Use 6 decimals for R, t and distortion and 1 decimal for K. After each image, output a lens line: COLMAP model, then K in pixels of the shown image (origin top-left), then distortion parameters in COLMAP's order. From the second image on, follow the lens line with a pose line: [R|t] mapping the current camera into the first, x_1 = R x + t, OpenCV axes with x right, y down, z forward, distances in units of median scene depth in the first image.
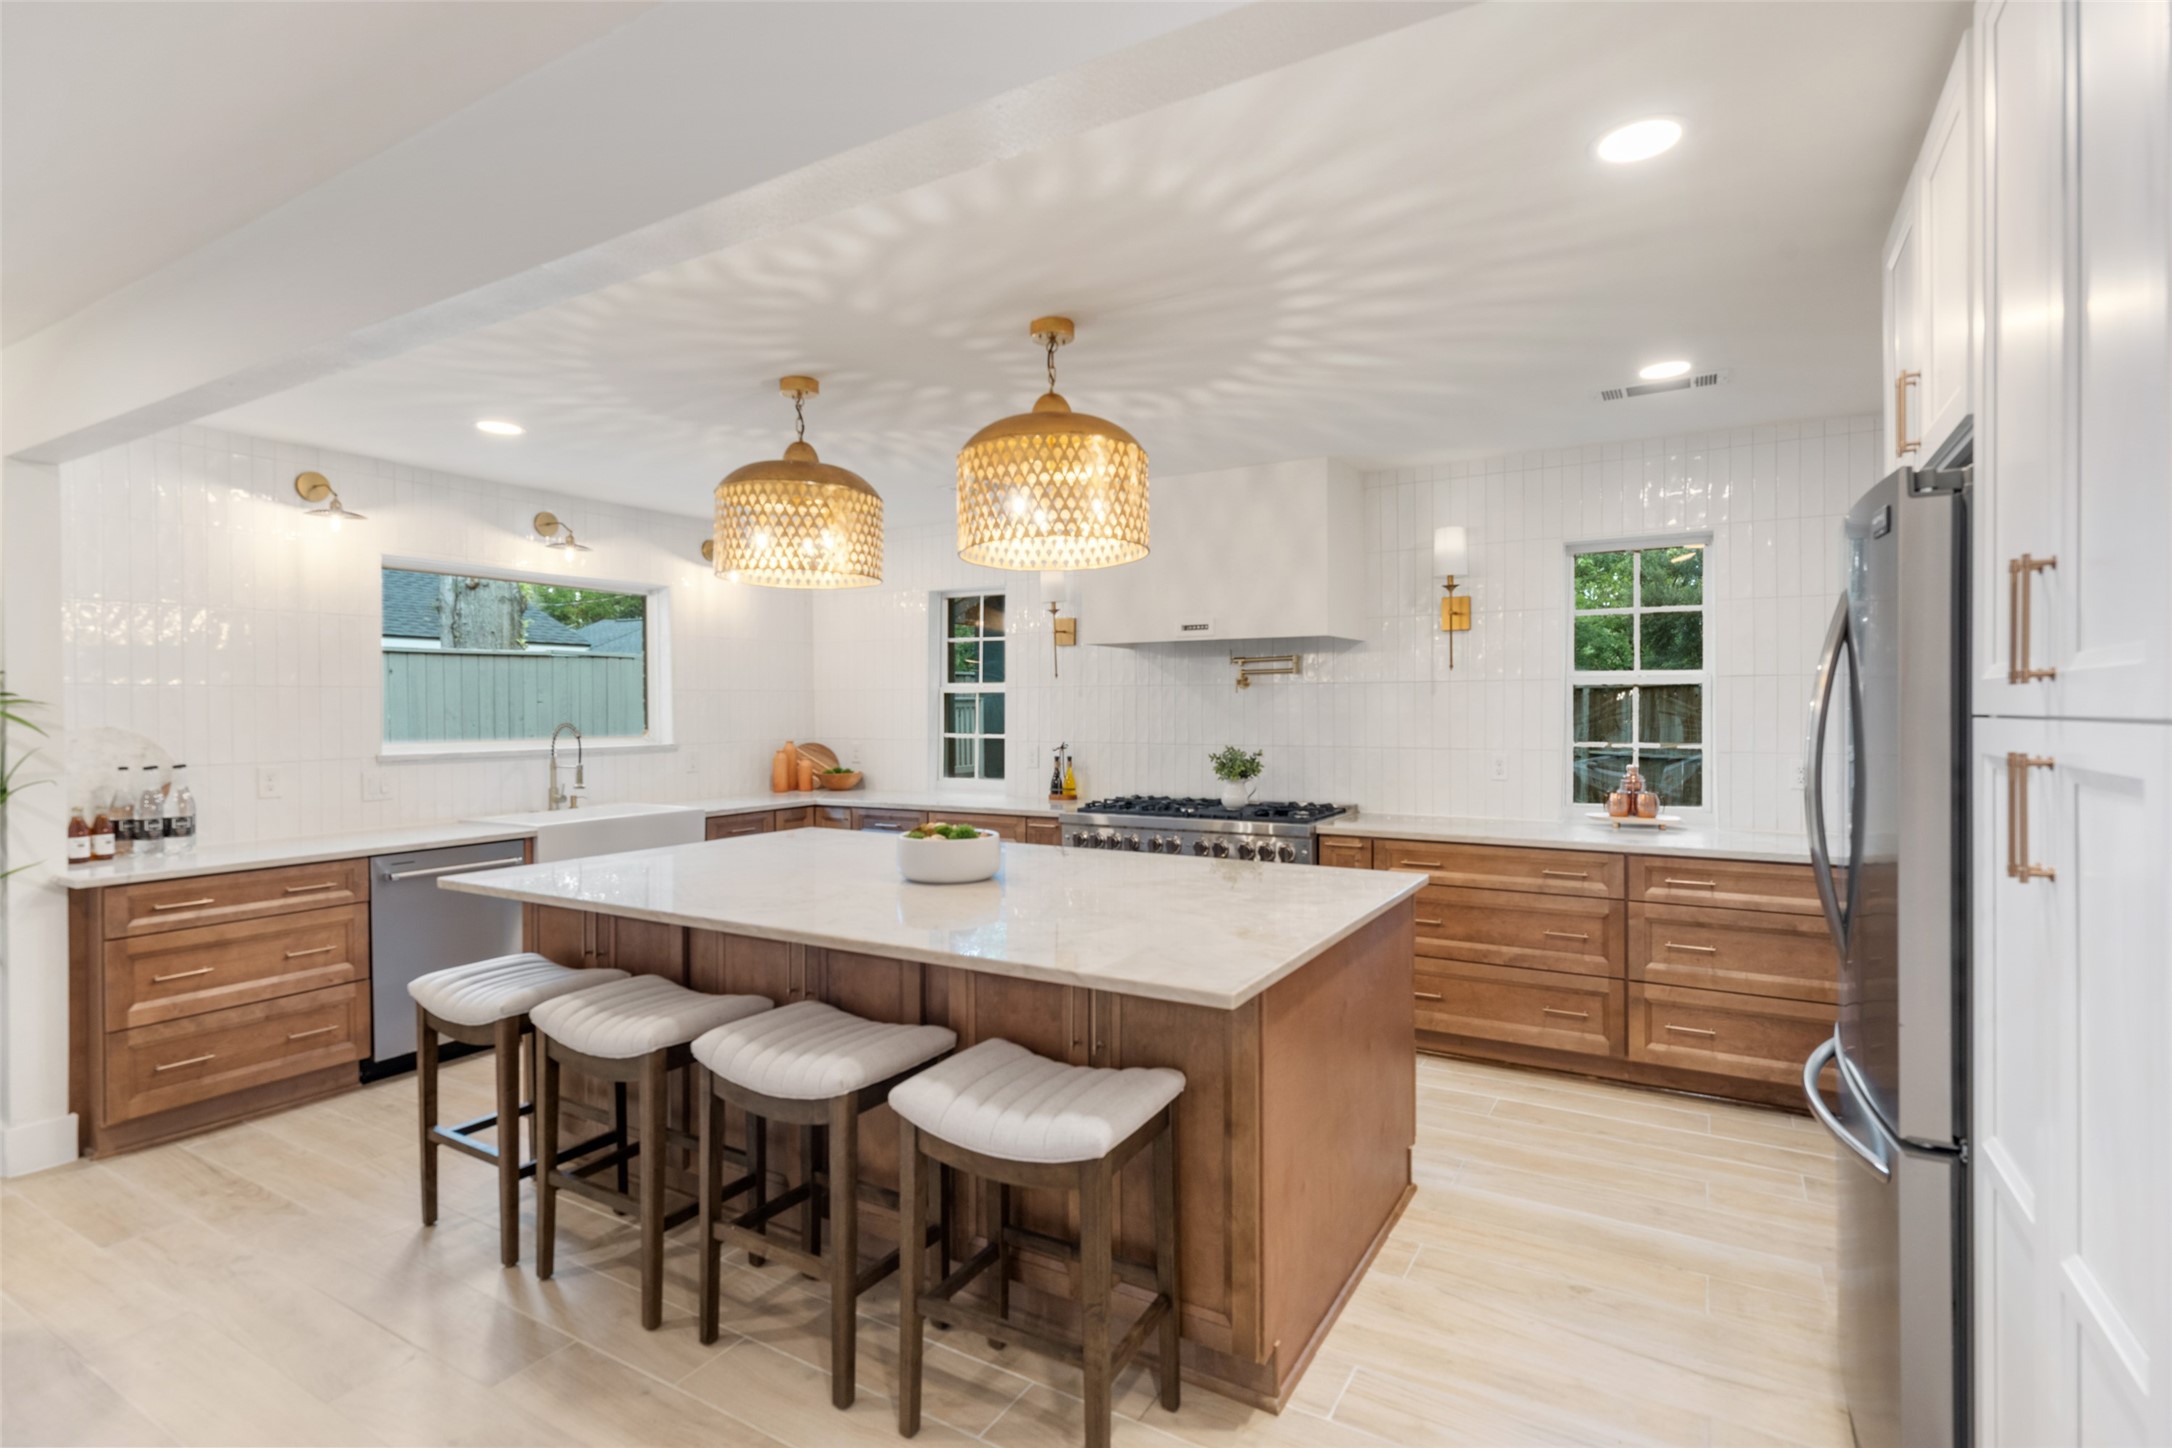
lens RADIAL K [[1076.9, 0, 1090.2], [0, 1076.9, 709.3], [0, 0, 1]] dist [0.013587, 0.000053]
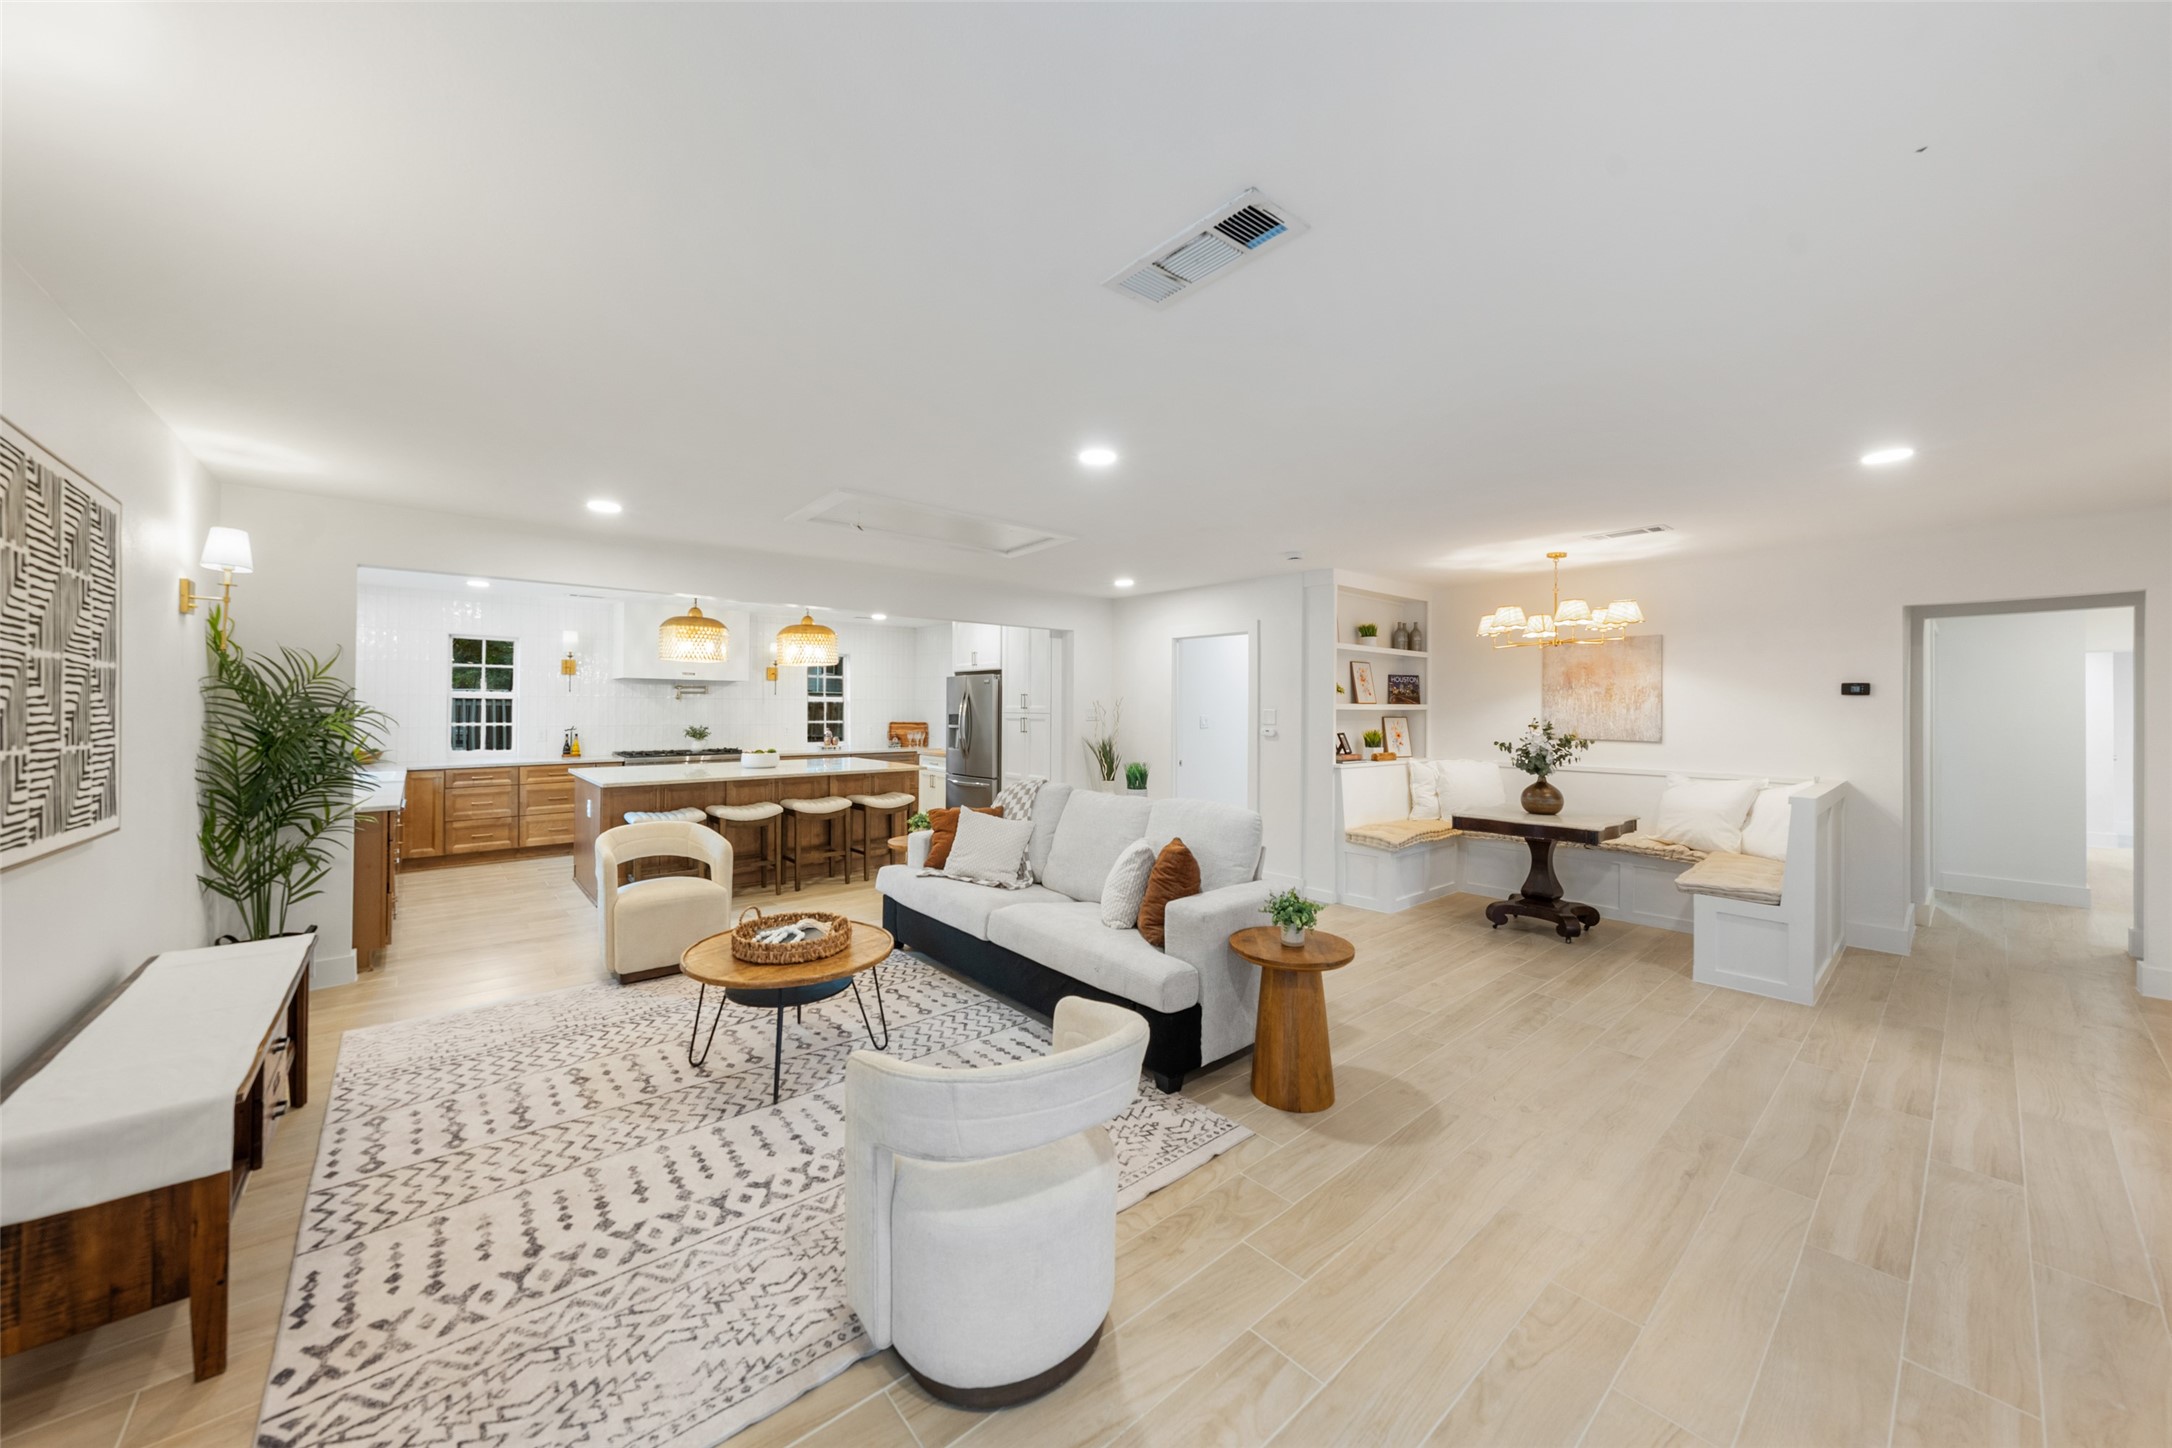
lens RADIAL K [[782.5, 0, 1089.9], [0, 782.5, 690.7], [0, 0, 1]] dist [-0.005095, 0.000241]
pose [[0.319168, 0.024168, 0.947390, -1.516442], [-0.007548, 0.999708, -0.022960, -0.010515], [-0.947668, 0.000177, 0.319257, -0.438417]]
